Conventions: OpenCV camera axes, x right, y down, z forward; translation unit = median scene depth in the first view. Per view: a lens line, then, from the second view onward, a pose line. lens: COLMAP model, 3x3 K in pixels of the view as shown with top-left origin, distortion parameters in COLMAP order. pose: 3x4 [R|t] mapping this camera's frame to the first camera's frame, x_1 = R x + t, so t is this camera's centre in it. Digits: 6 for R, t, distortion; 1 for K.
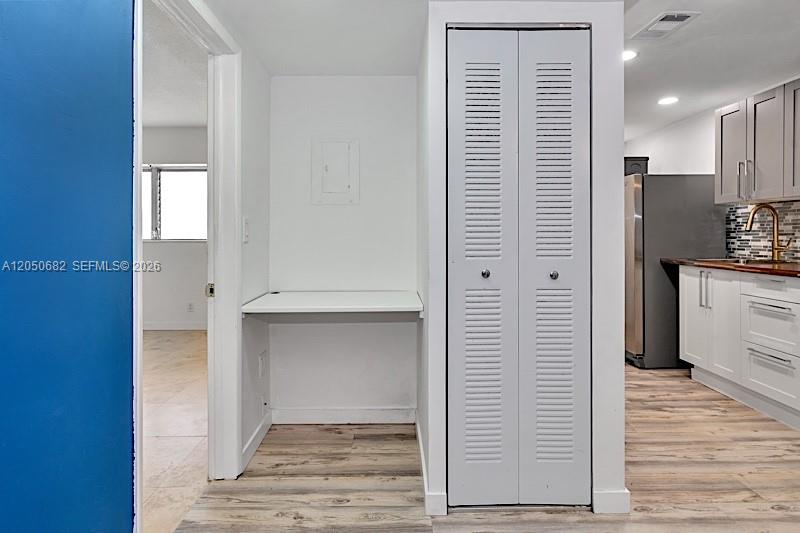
lens RADIAL K [[429.8, 0, 398.7], [0, 429.8, 236.5], [0, 0, 1]] dist [-0.003315, -0.000943]
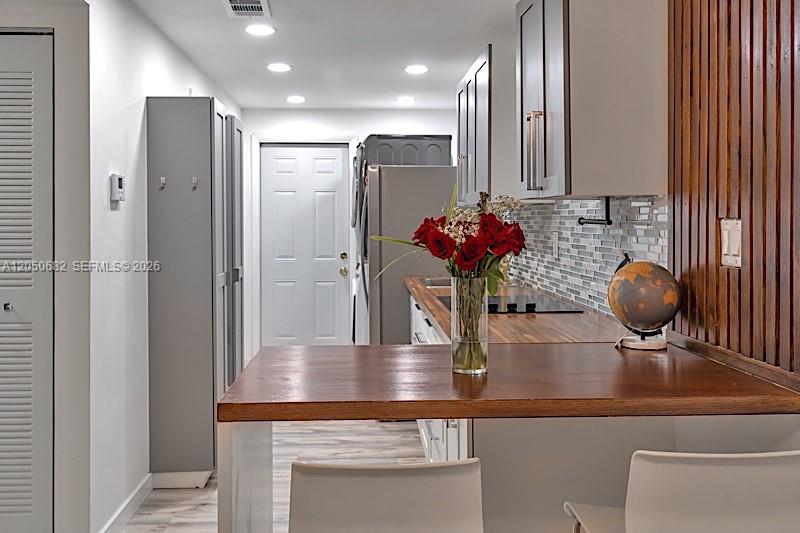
lens RADIAL K [[710.4, 0, 398.5], [0, 710.4, 220.3], [0, 0, 1]] dist [0.006170, 0.001466]
pose [[0.999279, 0.001816, 0.037926, 0.633806], [-0.001553, 0.999975, -0.006945, -0.046015], [-0.037938, 0.006881, 0.999256, -0.300887]]
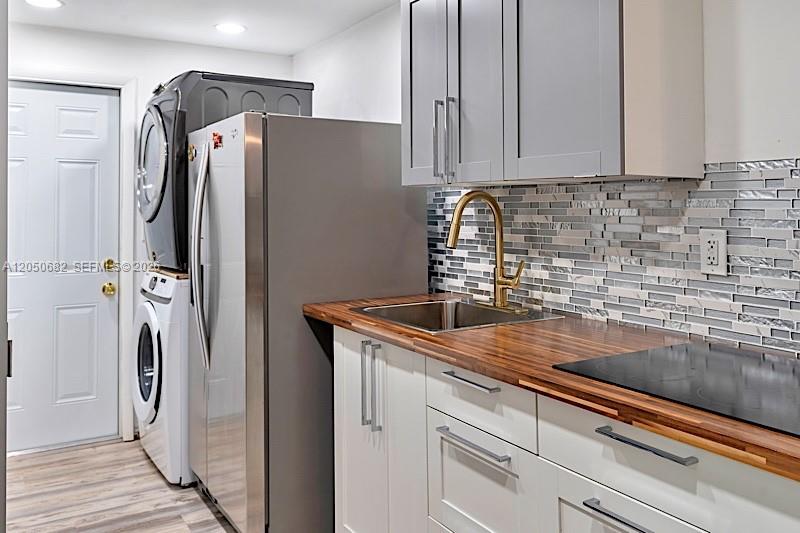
lens RADIAL K [[681.4, 0, 411.7], [0, 681.4, 186.6], [0, 0, 1]] dist [0.005857, -0.004519]
pose [[0.856263, 0.017035, 0.516259, 0.386453], [0.003295, 0.999256, -0.038437, -0.050375], [-0.516529, 0.034613, 0.855570, 0.377634]]
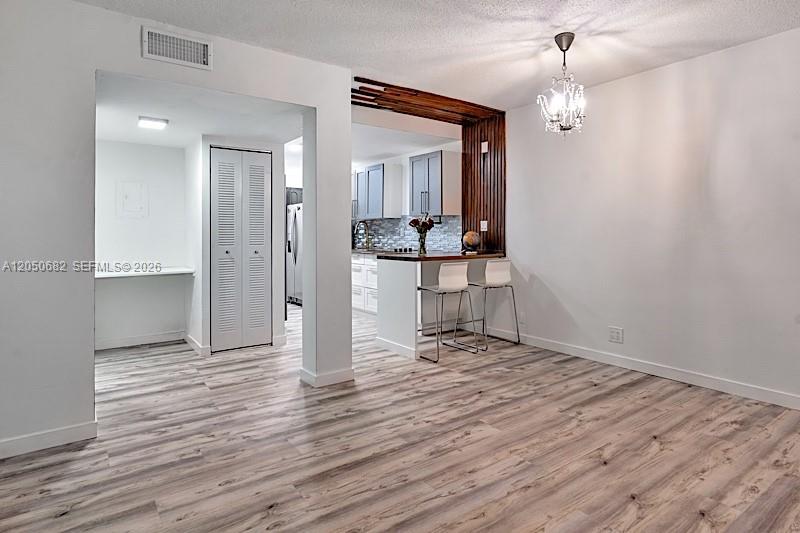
lens RADIAL K [[447.5, 0, 399.7], [0, 447.5, 232.8], [0, 0, 1]] dist [-0.000087, 0.000409]
pose [[0.819770, 0.000845, 0.572692, -0.243418], [0.006780, 0.999915, -0.011180, 0.008461], [-0.572653, 0.013048, 0.819694, -0.881478]]
